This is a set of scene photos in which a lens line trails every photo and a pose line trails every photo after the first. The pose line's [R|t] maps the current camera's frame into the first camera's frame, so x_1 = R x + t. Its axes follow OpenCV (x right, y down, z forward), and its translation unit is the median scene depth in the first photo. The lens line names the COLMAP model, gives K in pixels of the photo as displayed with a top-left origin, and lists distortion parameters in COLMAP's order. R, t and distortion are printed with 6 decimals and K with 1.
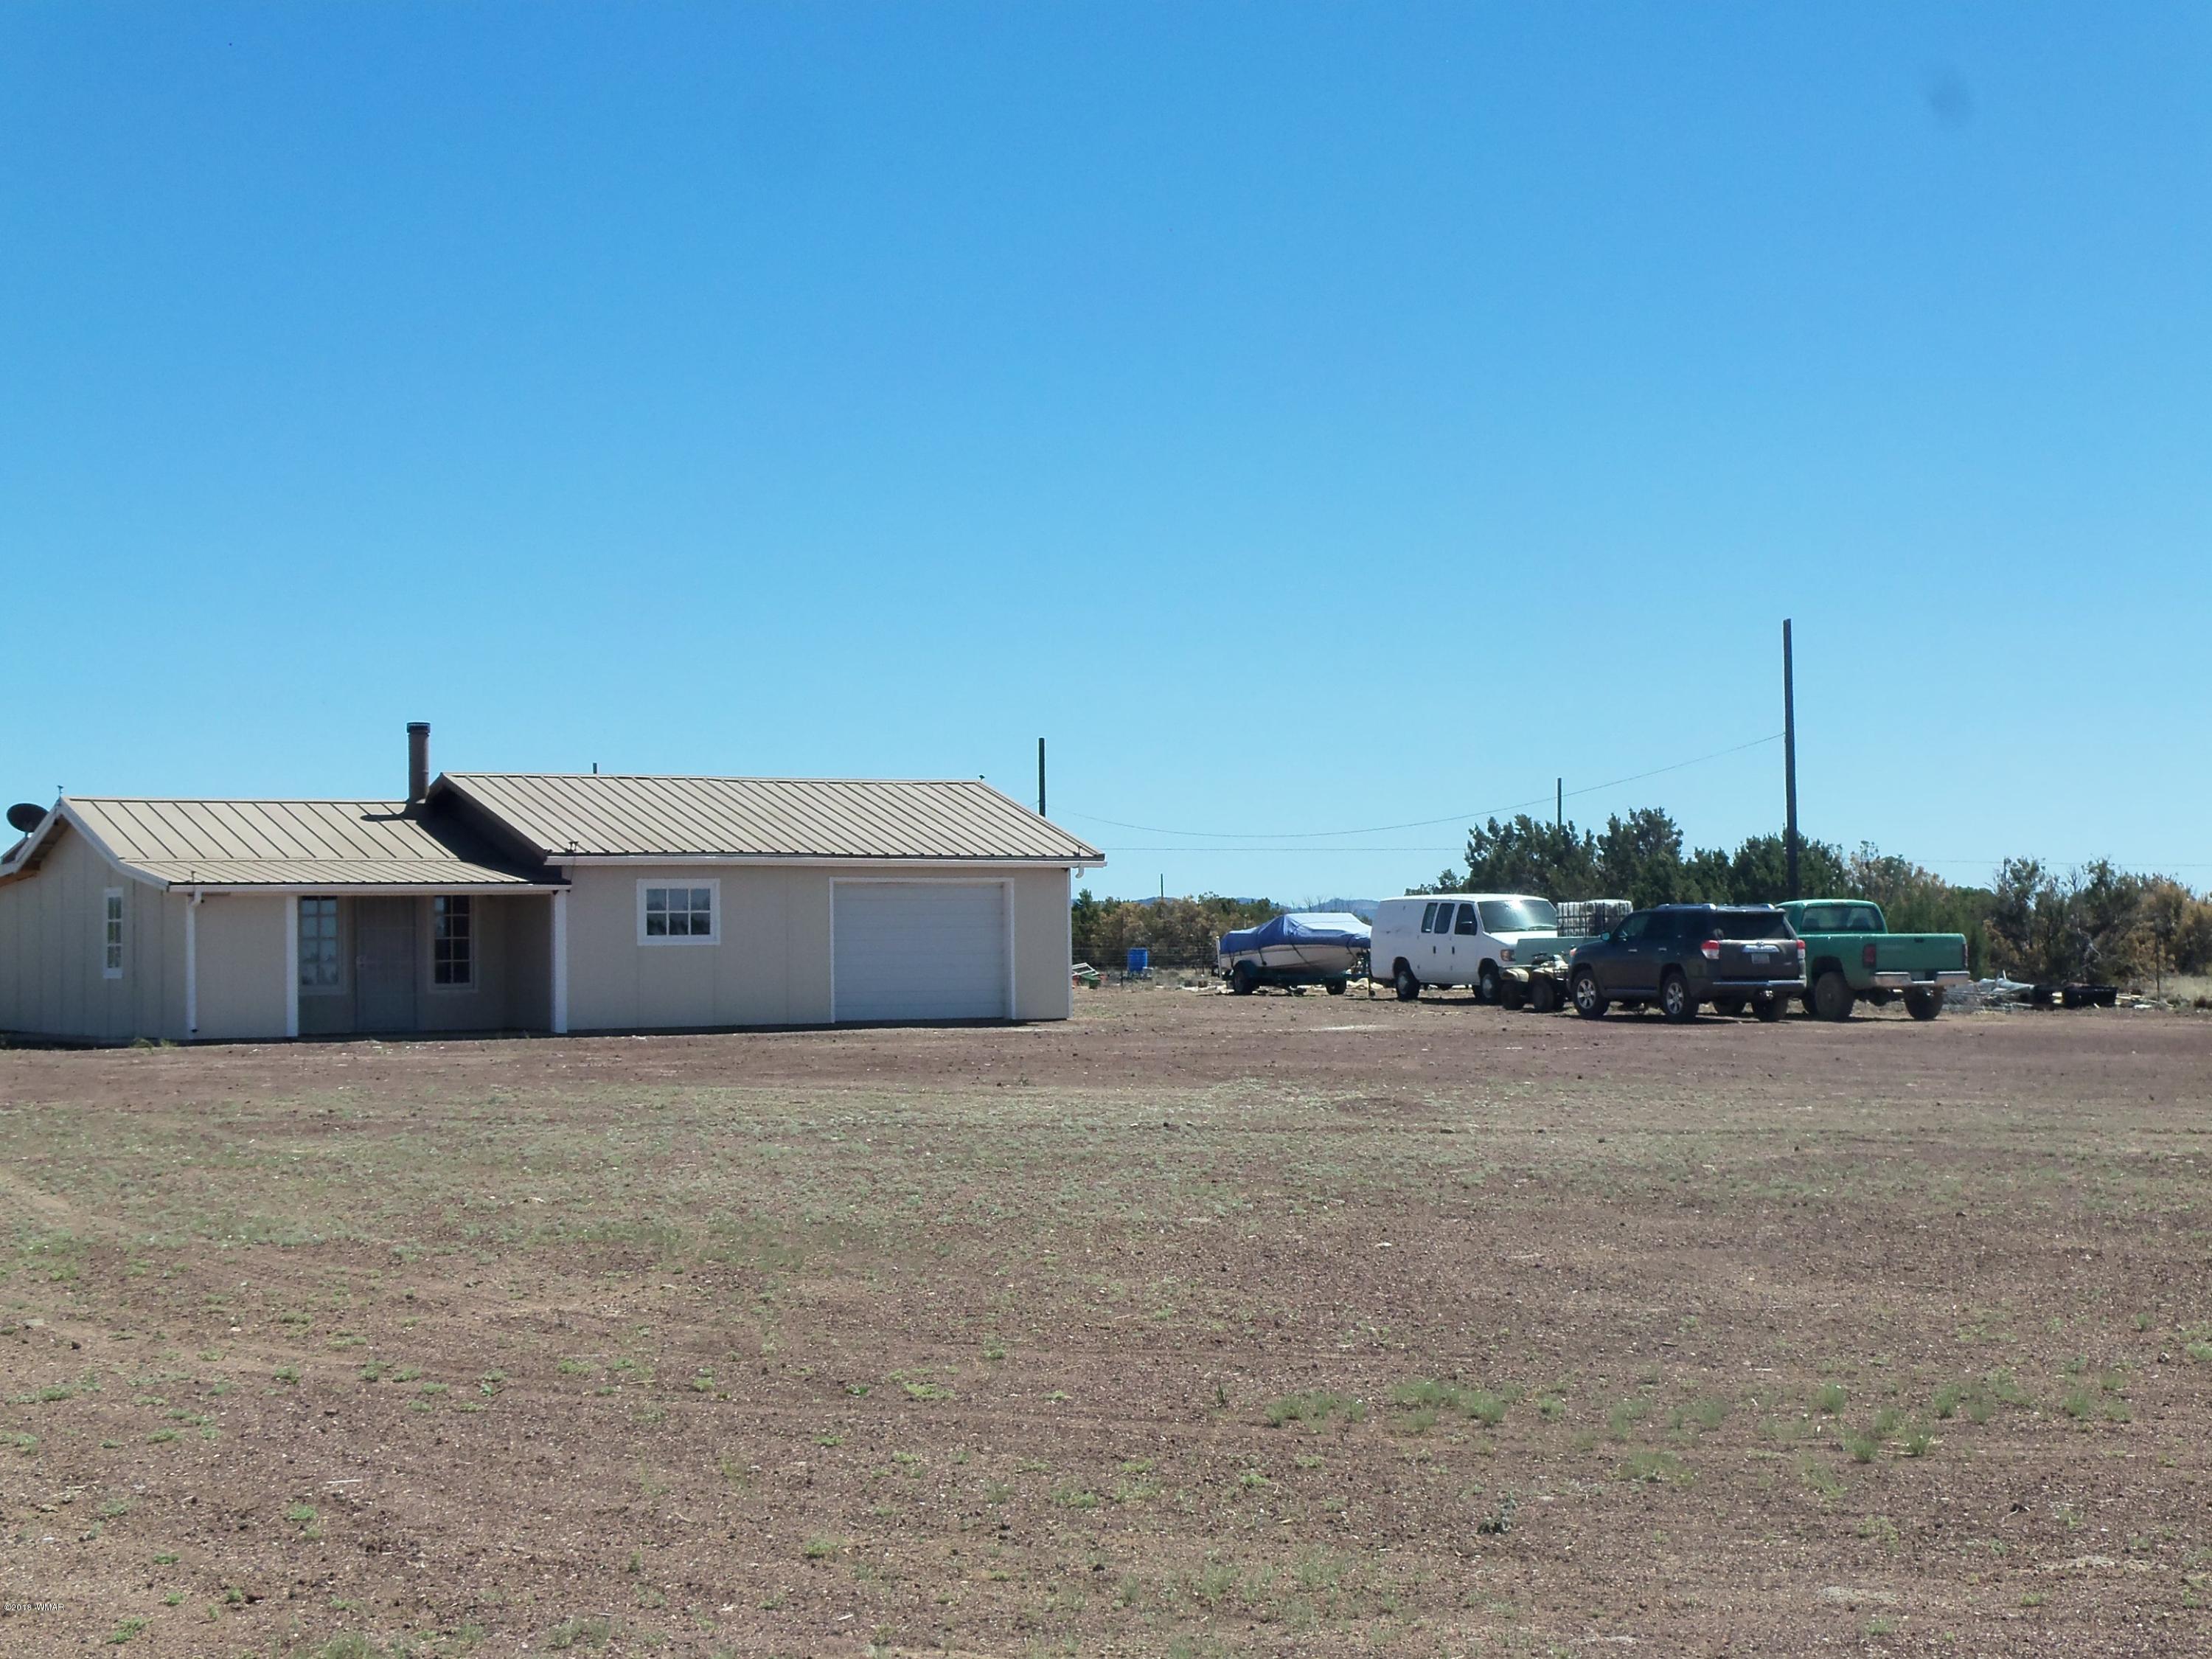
lens RADIAL K [[4033.8, 0, 1106.0], [0, 4033.8, 829.5], [0, 0, 1]] dist [0.114210, -0.021328]
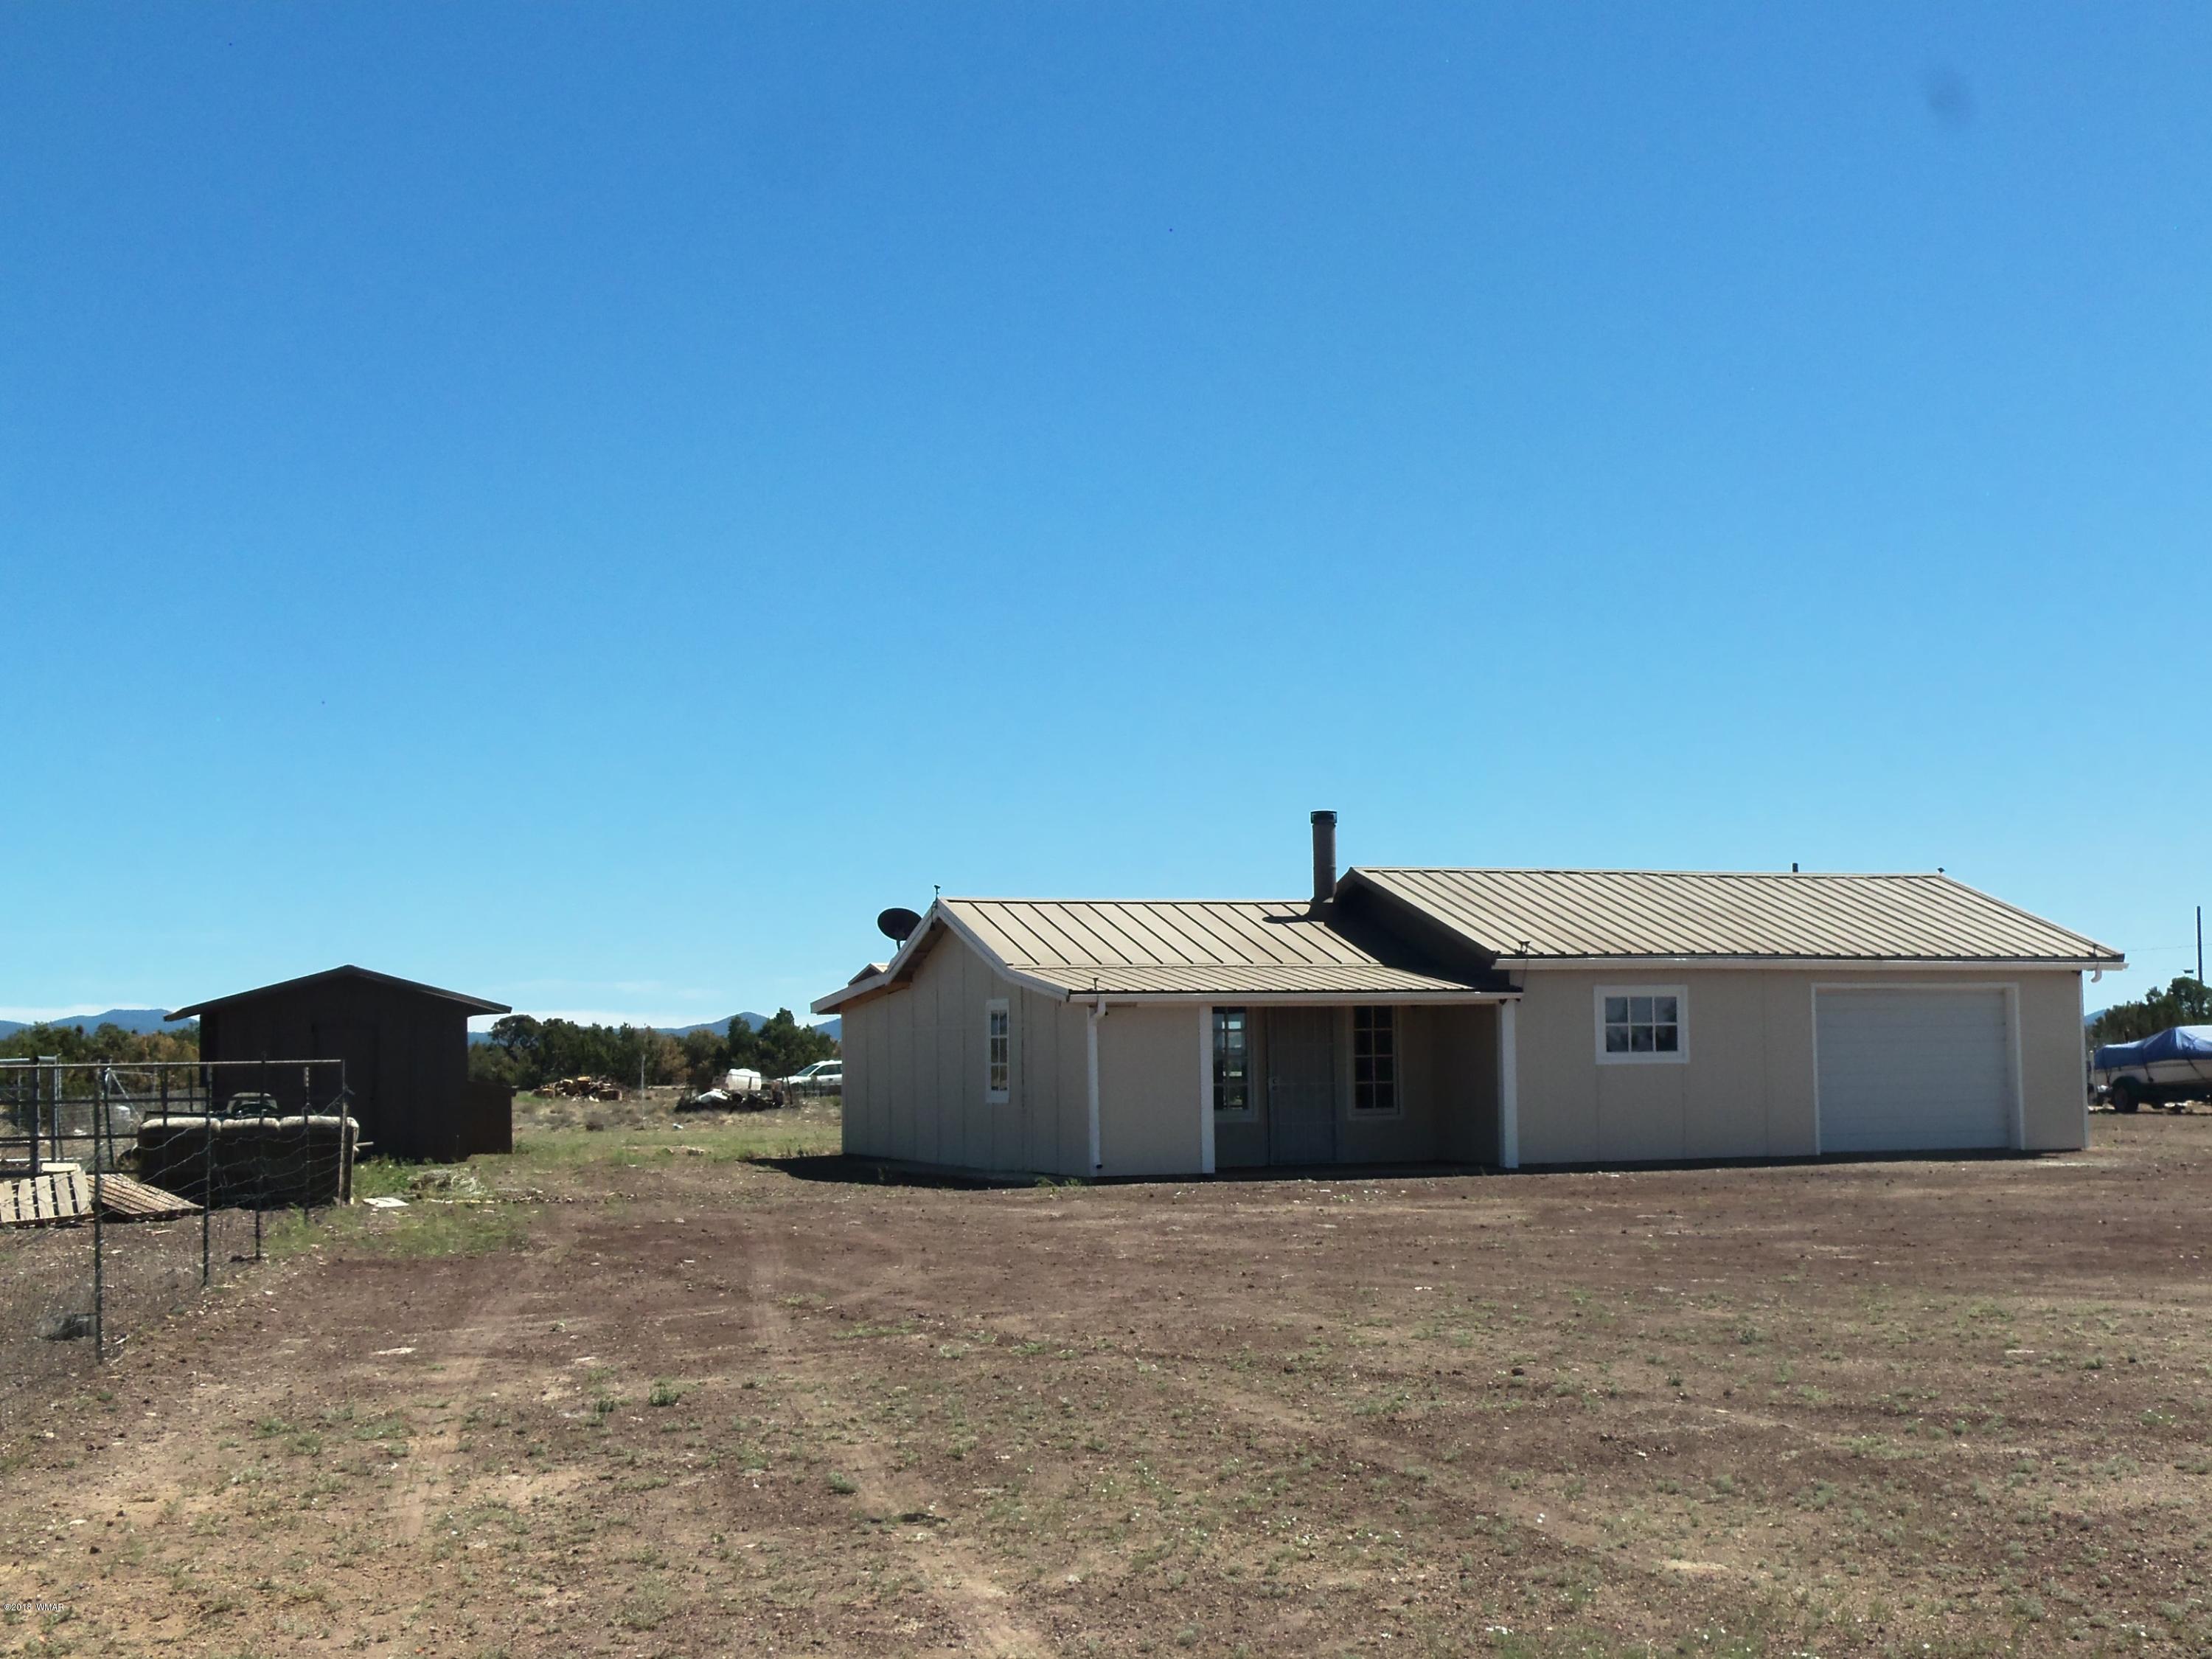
lens RADIAL K [[3131.9, 0, 1106.0], [0, 3131.9, 829.5], [0, 0, 1]] dist [0.005362, 0.000222]
pose [[0.984467, -0.015926, -0.174849, -0.100288], [0.008148, 0.998949, -0.045114, 0.008232], [0.175383, 0.042988, 0.983561, 0.329361]]
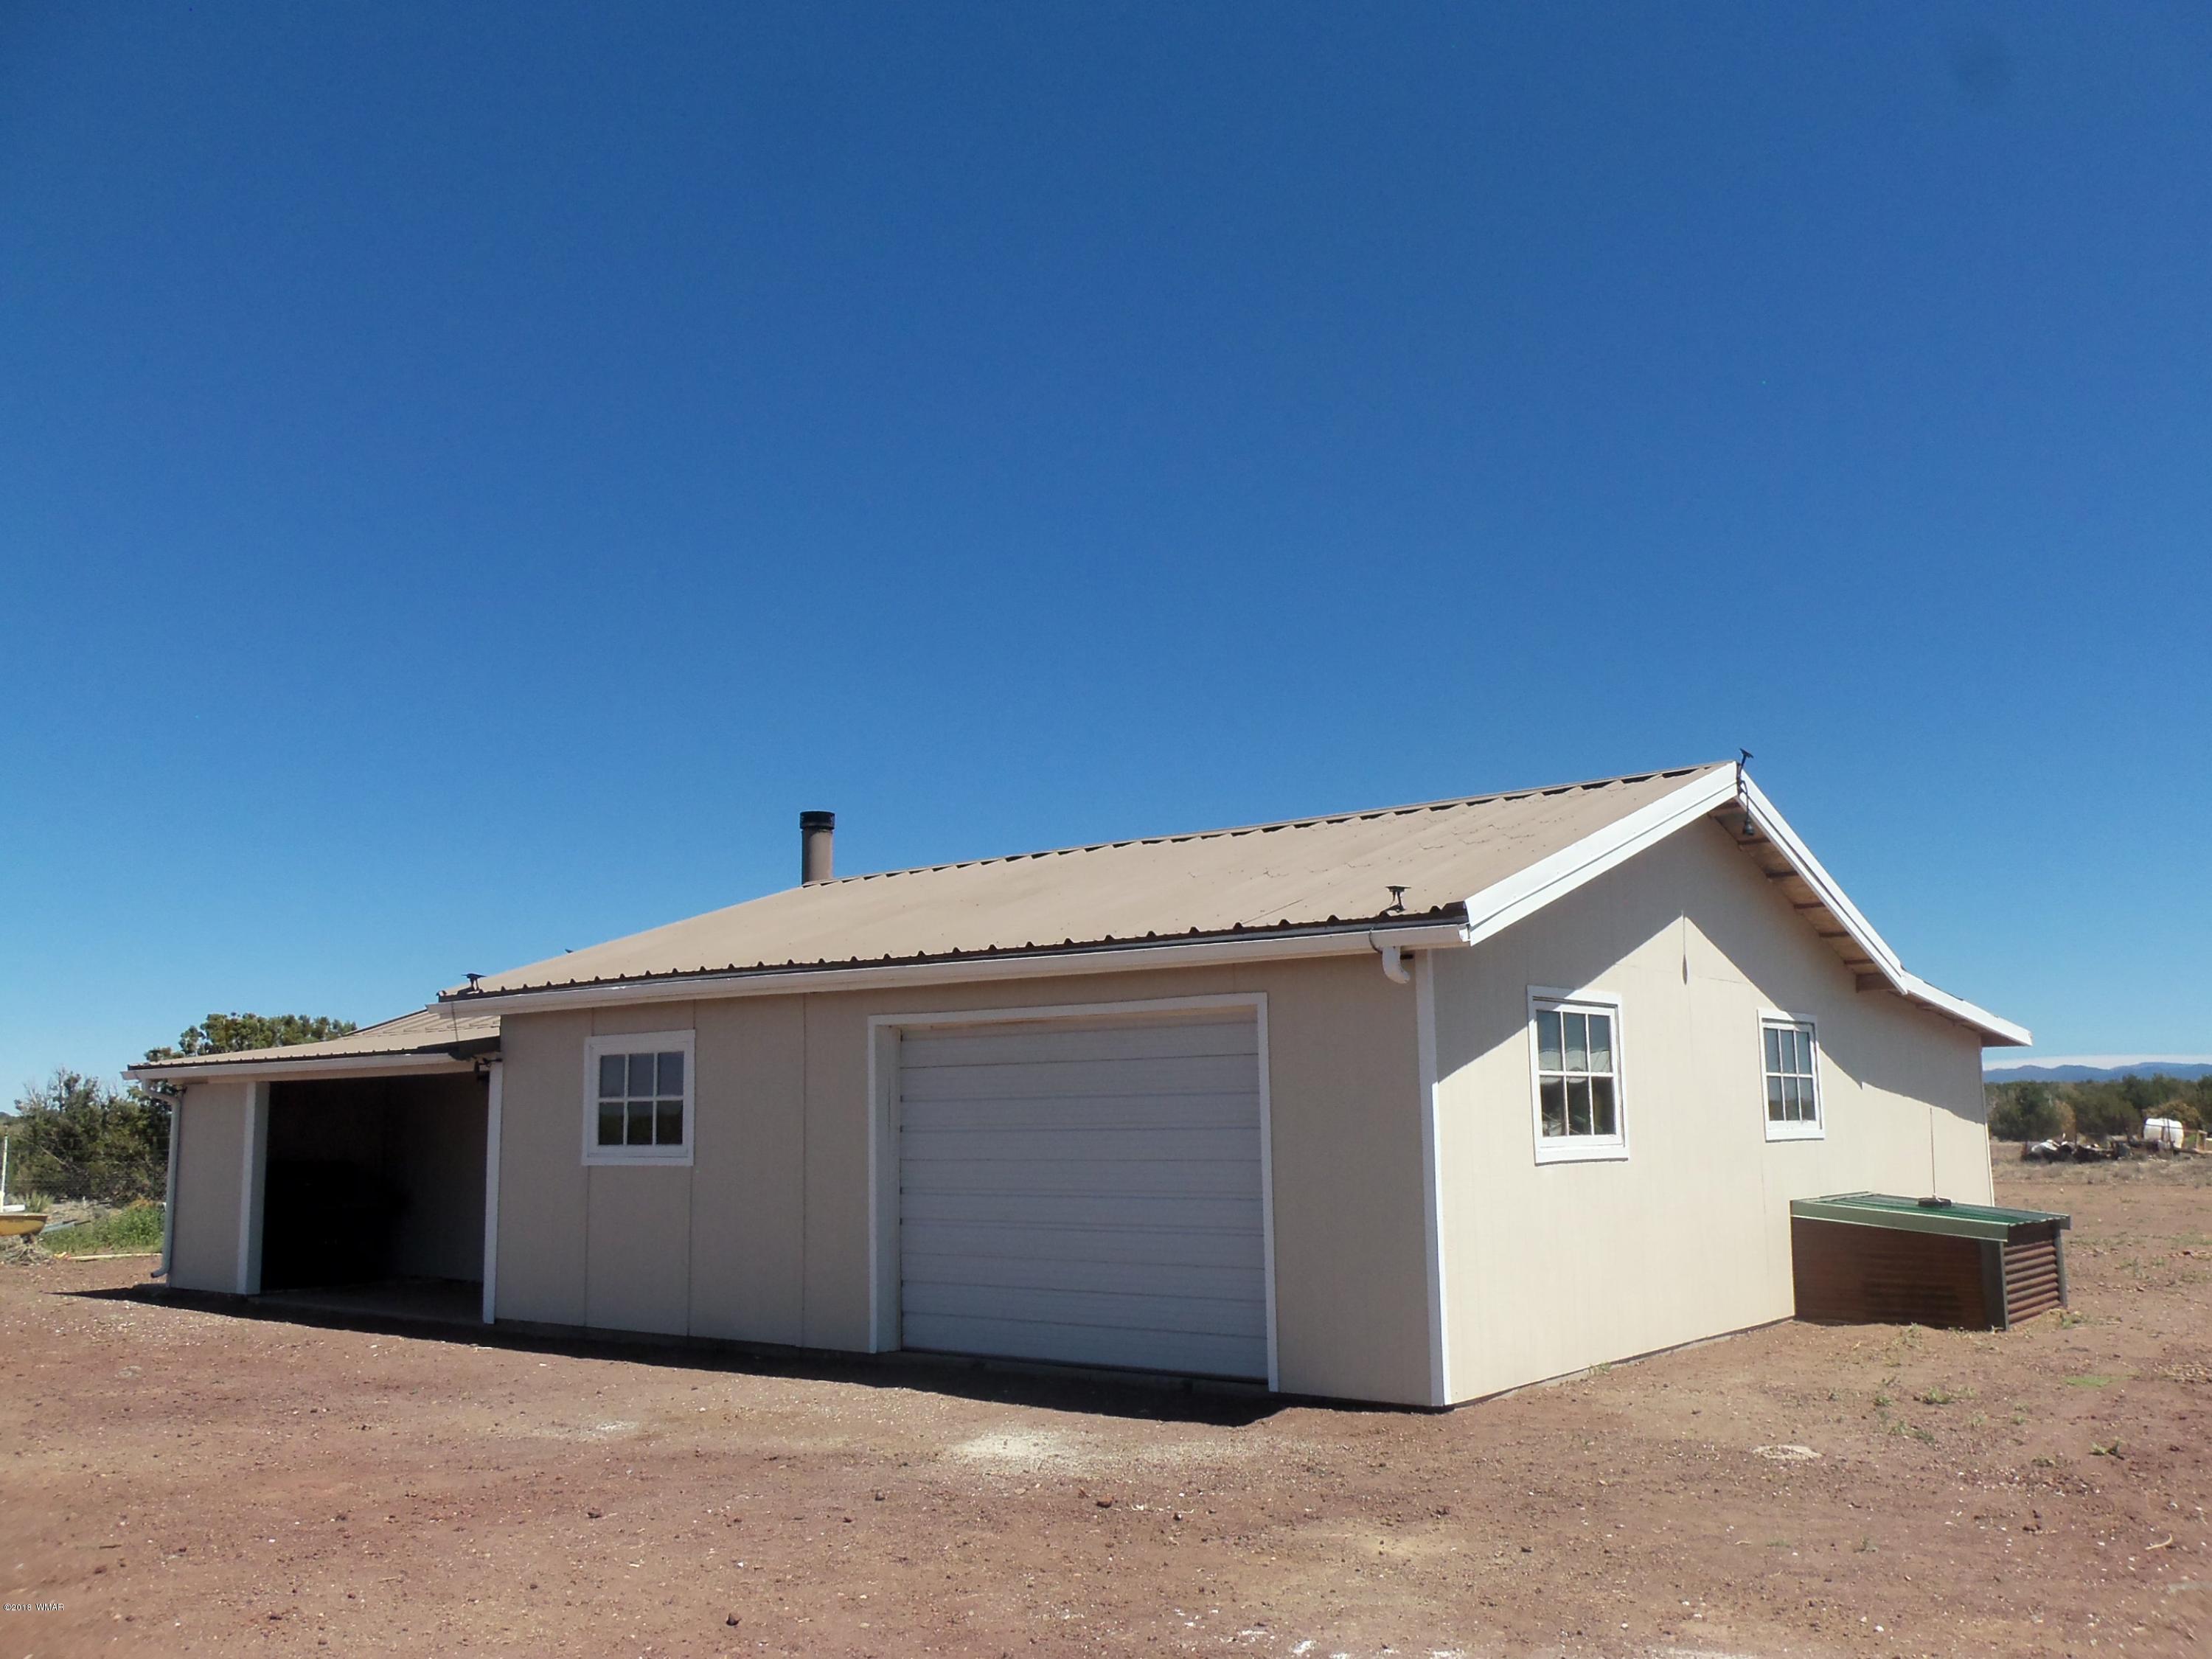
lens RADIAL K [[1858.5, 0, 1142.0], [0, 1858.5, 825.9], [0, 0, 1]] dist [-0.011386, 0.004457]
pose [[0.366739, -0.142024, -0.919419, 0.137101], [0.034024, 0.989665, -0.139304, 0.020989], [0.929702, 0.019805, 0.367781, 0.966333]]
